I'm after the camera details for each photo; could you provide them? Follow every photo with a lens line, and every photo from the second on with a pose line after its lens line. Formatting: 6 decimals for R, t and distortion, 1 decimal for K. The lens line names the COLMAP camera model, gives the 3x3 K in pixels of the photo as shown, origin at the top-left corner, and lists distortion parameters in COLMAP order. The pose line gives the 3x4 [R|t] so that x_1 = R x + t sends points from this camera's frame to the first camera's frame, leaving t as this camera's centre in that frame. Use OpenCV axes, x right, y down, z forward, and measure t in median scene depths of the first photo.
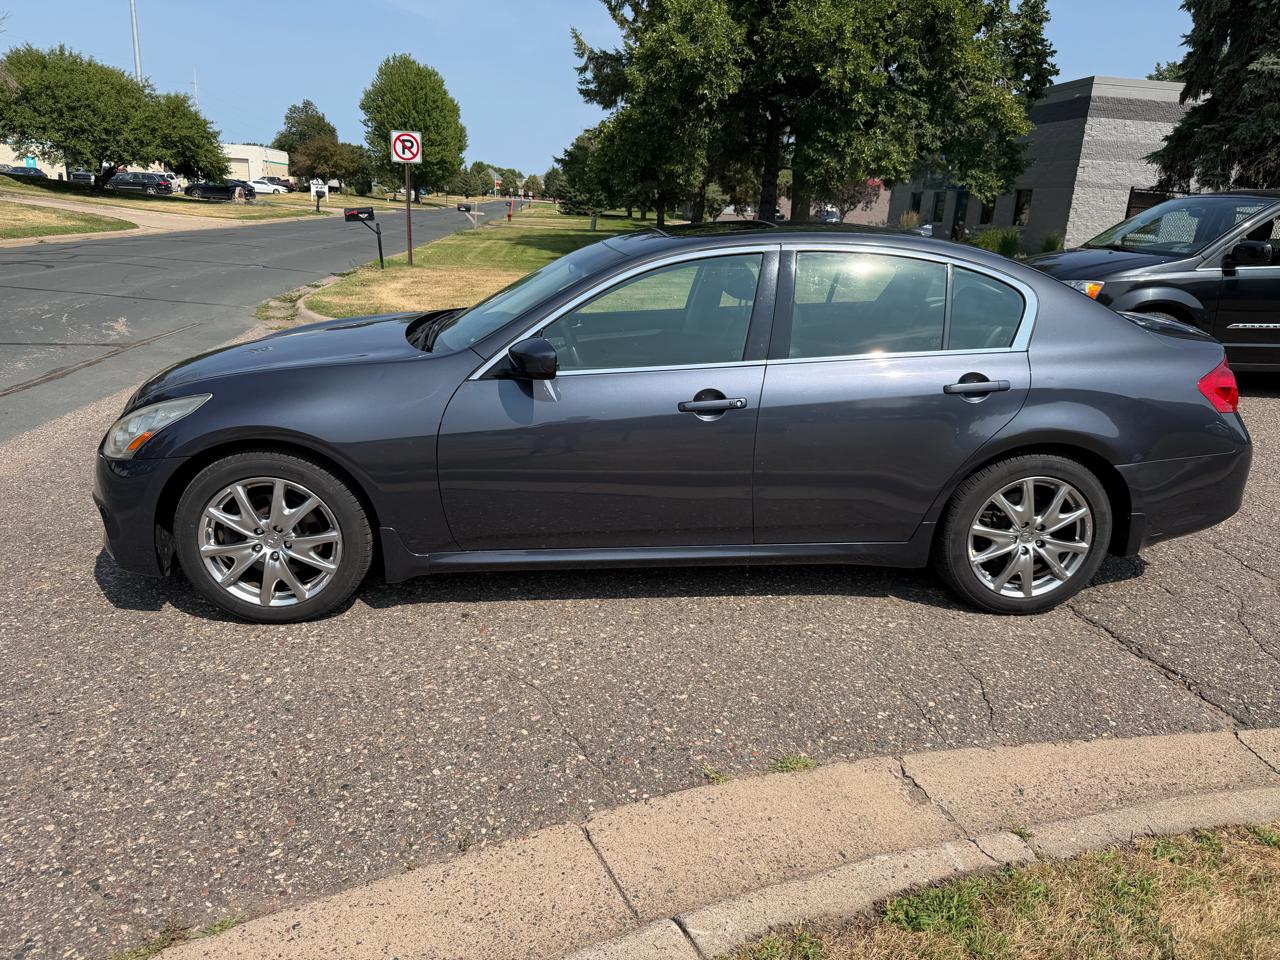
lens RADIAL K [[920.9, 0, 631.9], [0, 920.9, 476.9], [0, 0, 1]] dist [0.005861, -0.008508]
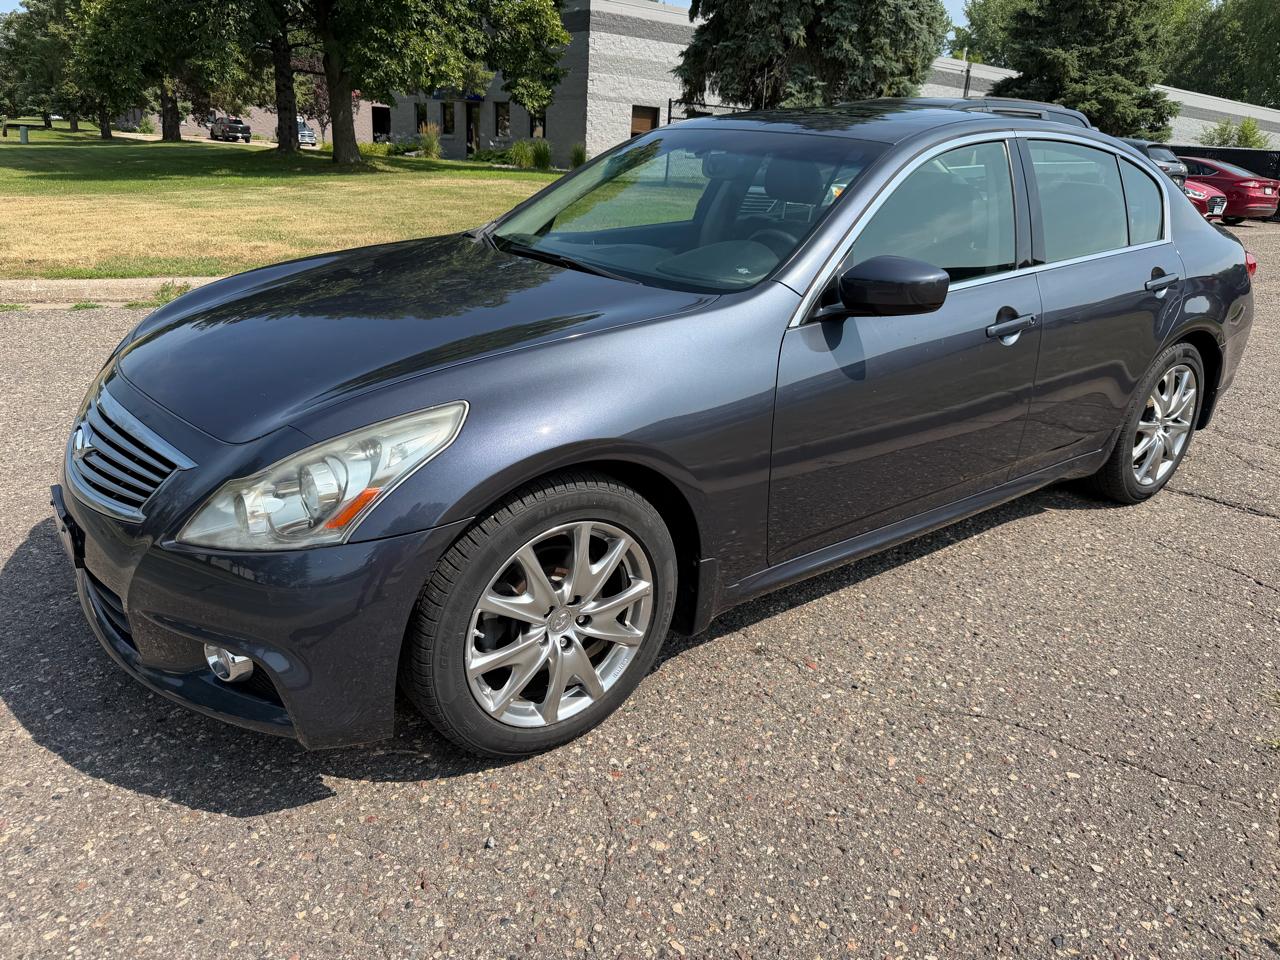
lens RADIAL K [[920.9, 0, 647.5], [0, 920.9, 479.4], [0, 0, 1]] dist [0.005861, -0.008508]
pose [[0.844774, -0.186644, 0.501519, -0.071579], [0.142657, 0.981834, 0.125101, -0.010576], [-0.515758, -0.034137, 0.856054, 0.050028]]
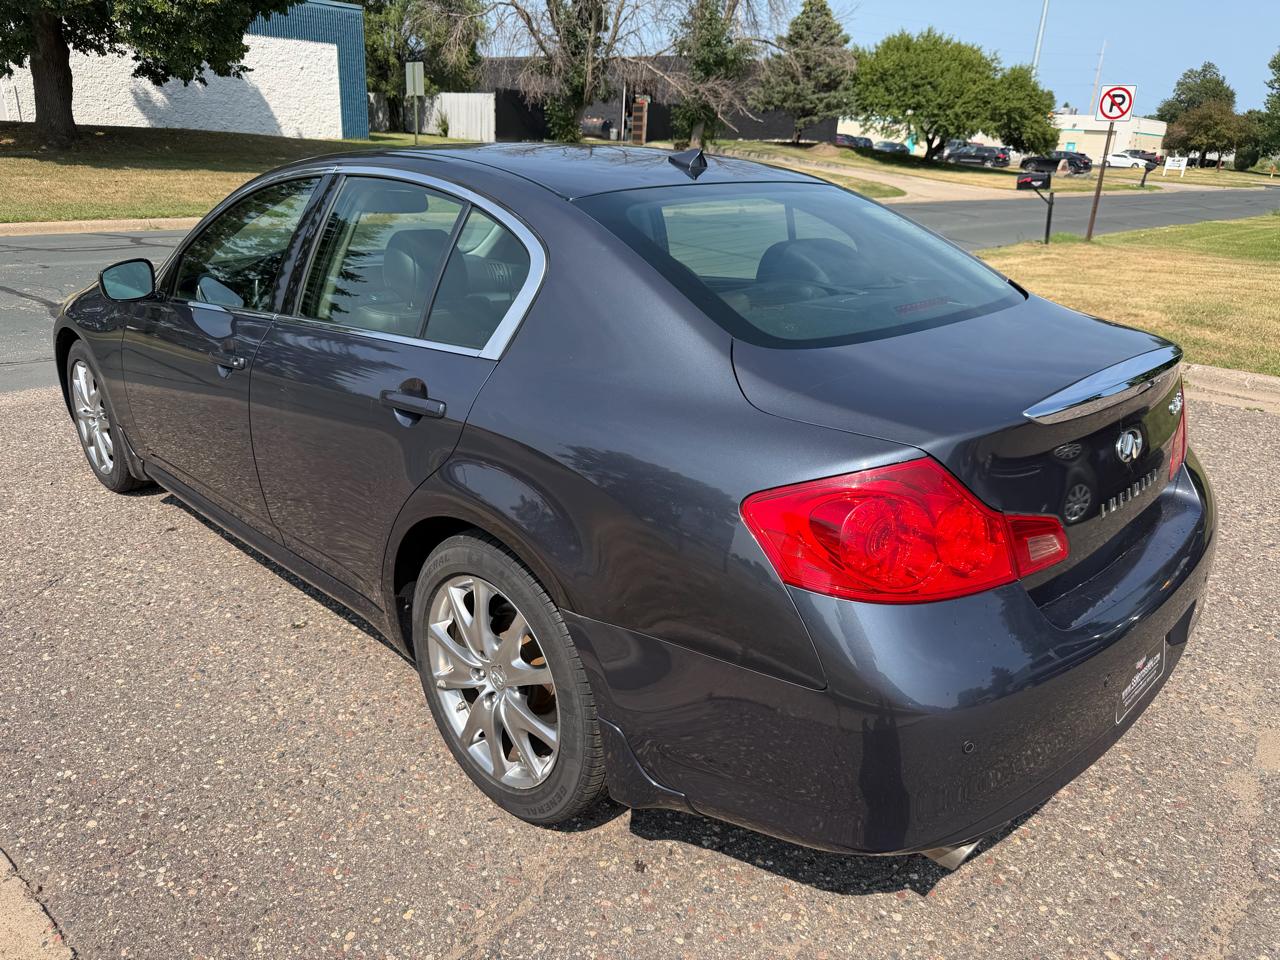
lens RADIAL K [[920.9, 0, 637.1], [0, 920.9, 473.4], [0, 0, 1]] dist [0.005861, -0.008508]
pose [[0.634326, 0.244530, -0.733373, 0.113218], [-0.230475, 0.965334, 0.122525, -0.019871], [0.737910, 0.091303, 0.668695, 0.087289]]
